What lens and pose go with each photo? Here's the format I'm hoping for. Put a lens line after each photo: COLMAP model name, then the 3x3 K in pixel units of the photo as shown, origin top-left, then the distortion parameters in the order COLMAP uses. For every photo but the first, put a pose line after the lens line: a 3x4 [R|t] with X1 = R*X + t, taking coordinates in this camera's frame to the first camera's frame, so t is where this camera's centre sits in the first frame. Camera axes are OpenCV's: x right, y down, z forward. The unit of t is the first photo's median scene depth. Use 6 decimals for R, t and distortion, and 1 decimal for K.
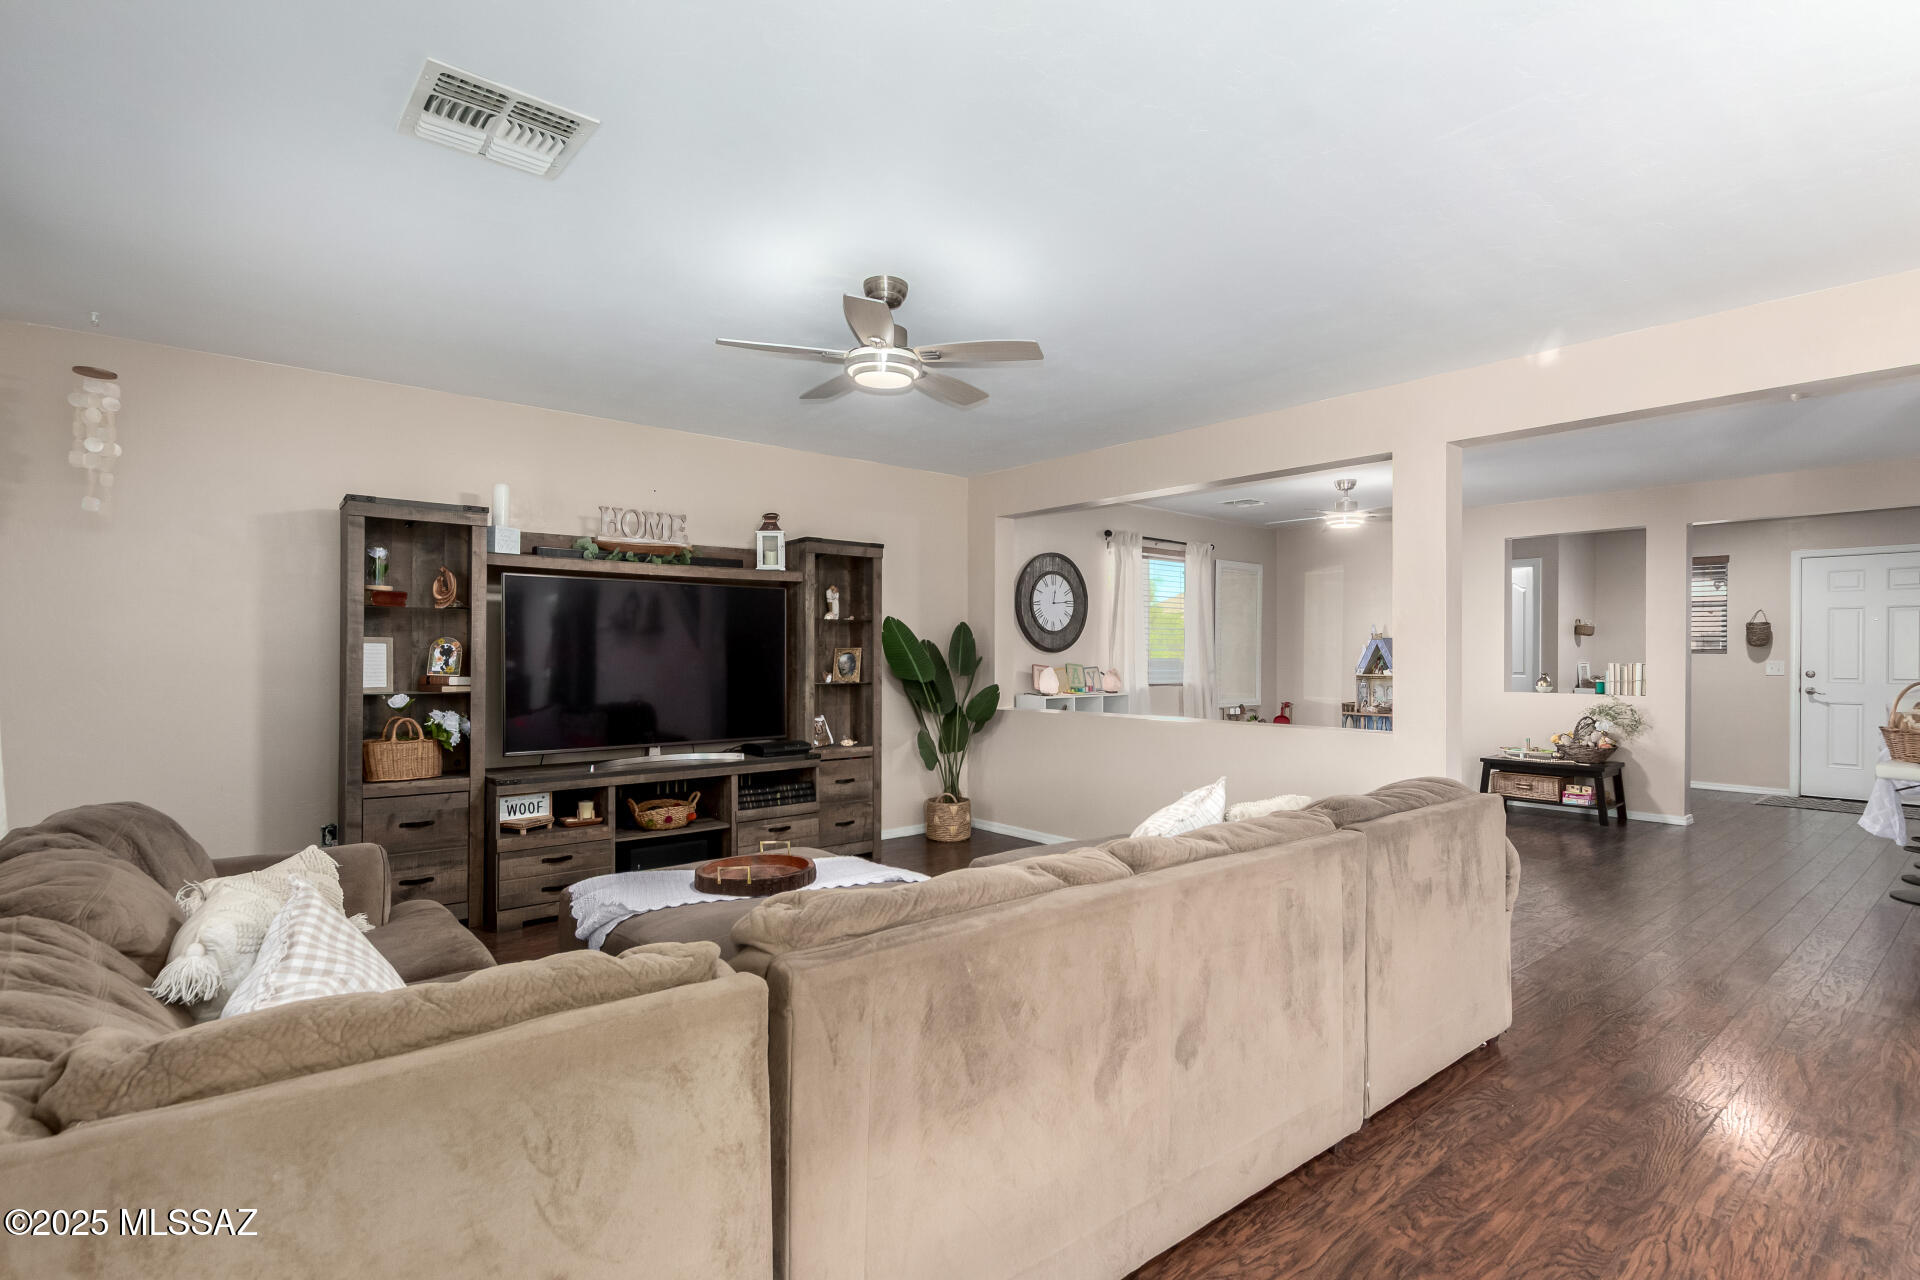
lens RADIAL K [[910.9, 0, 947.1], [0, 910.9, 679.2], [0, 0, 1]] dist [-0.004606, -0.000536]
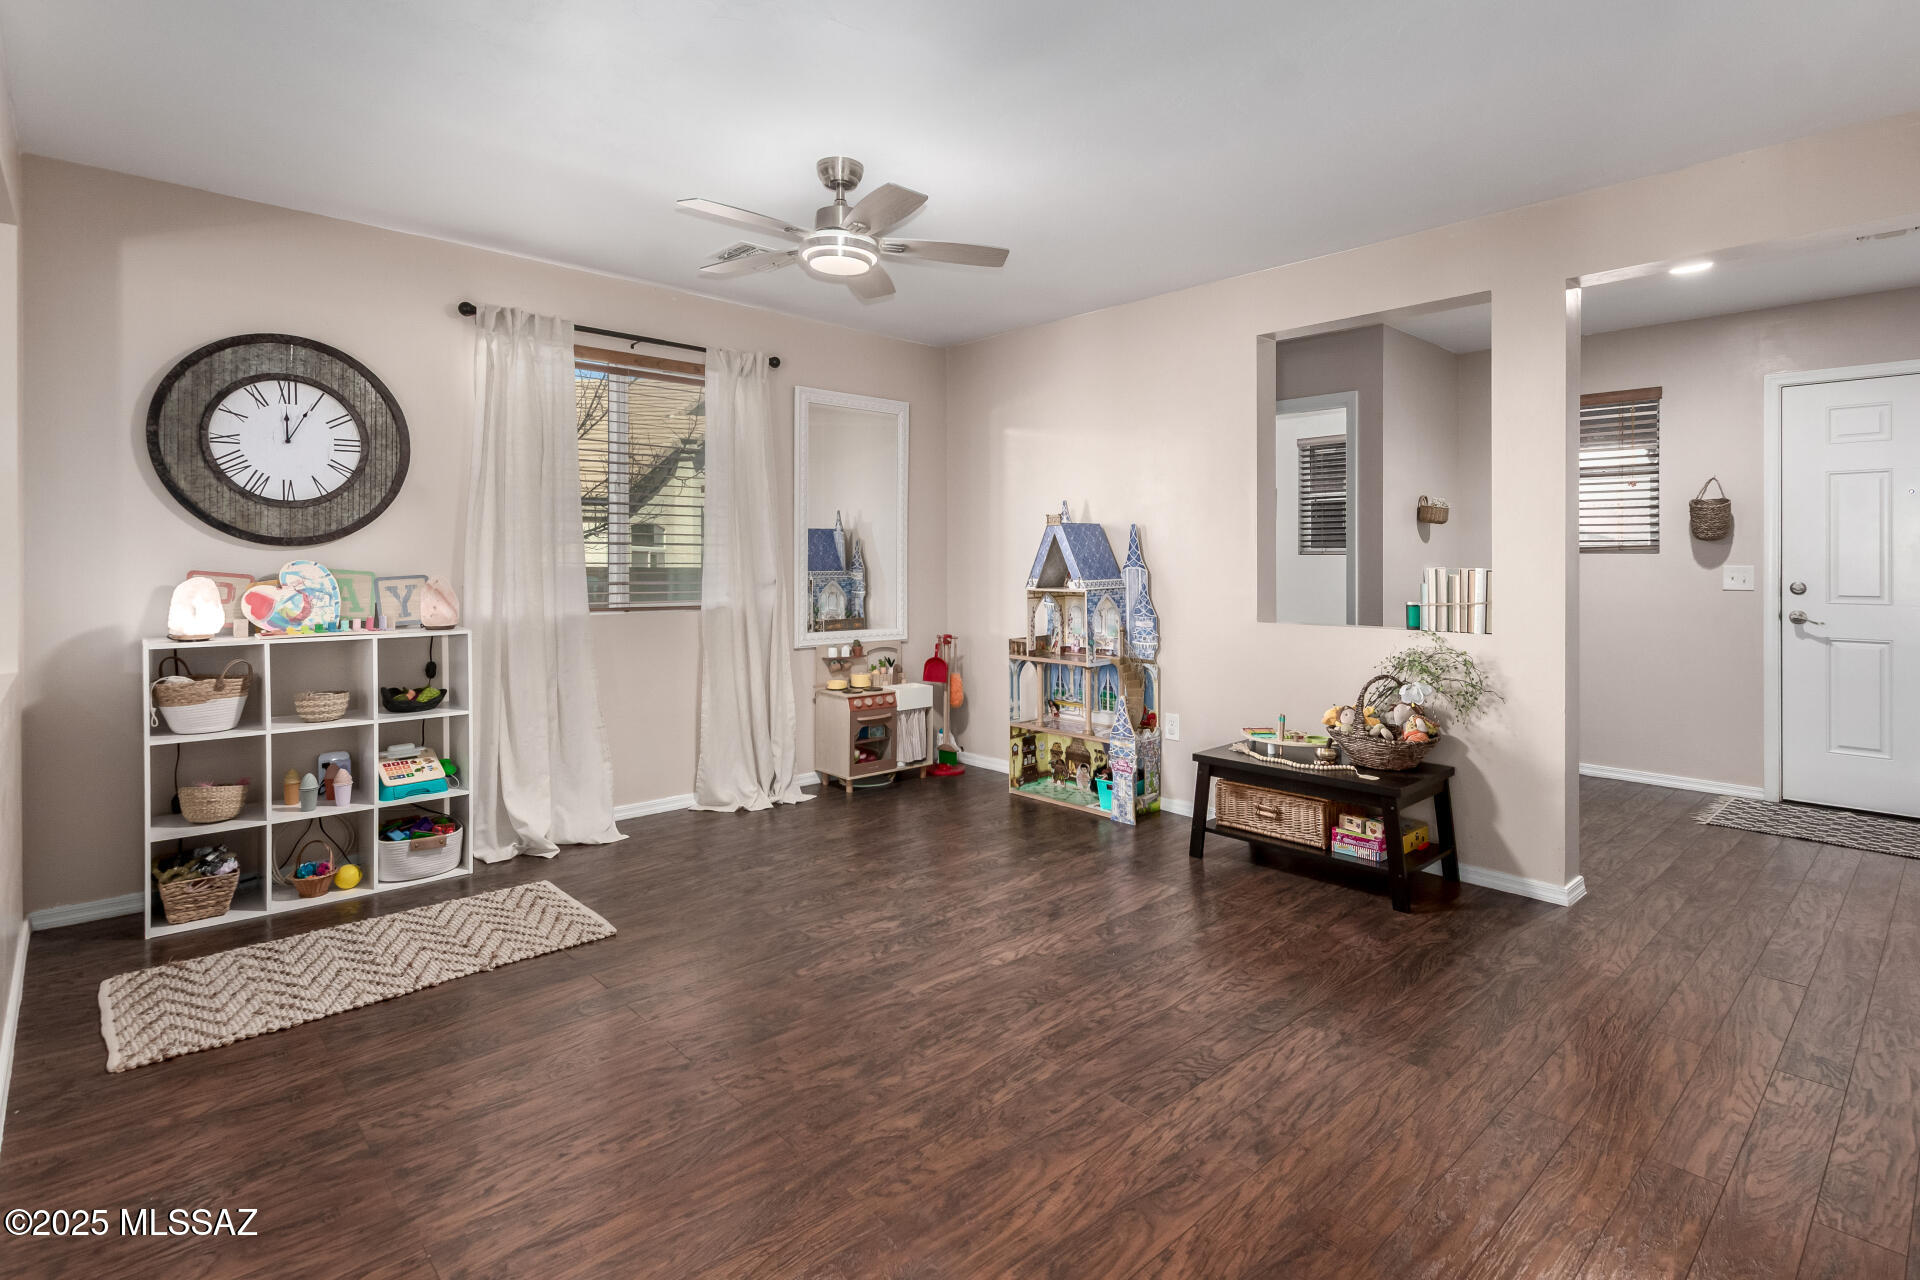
lens RADIAL K [[975.7, 0, 962.0], [0, 975.7, 558.6], [0, 0, 1]] dist [-0.000832, -0.000741]
pose [[0.998042, 0.002044, 0.062511, 0.434571], [-0.000390, 0.999650, -0.026469, -0.009097], [-0.062544, 0.026393, 0.997693, 0.470063]]
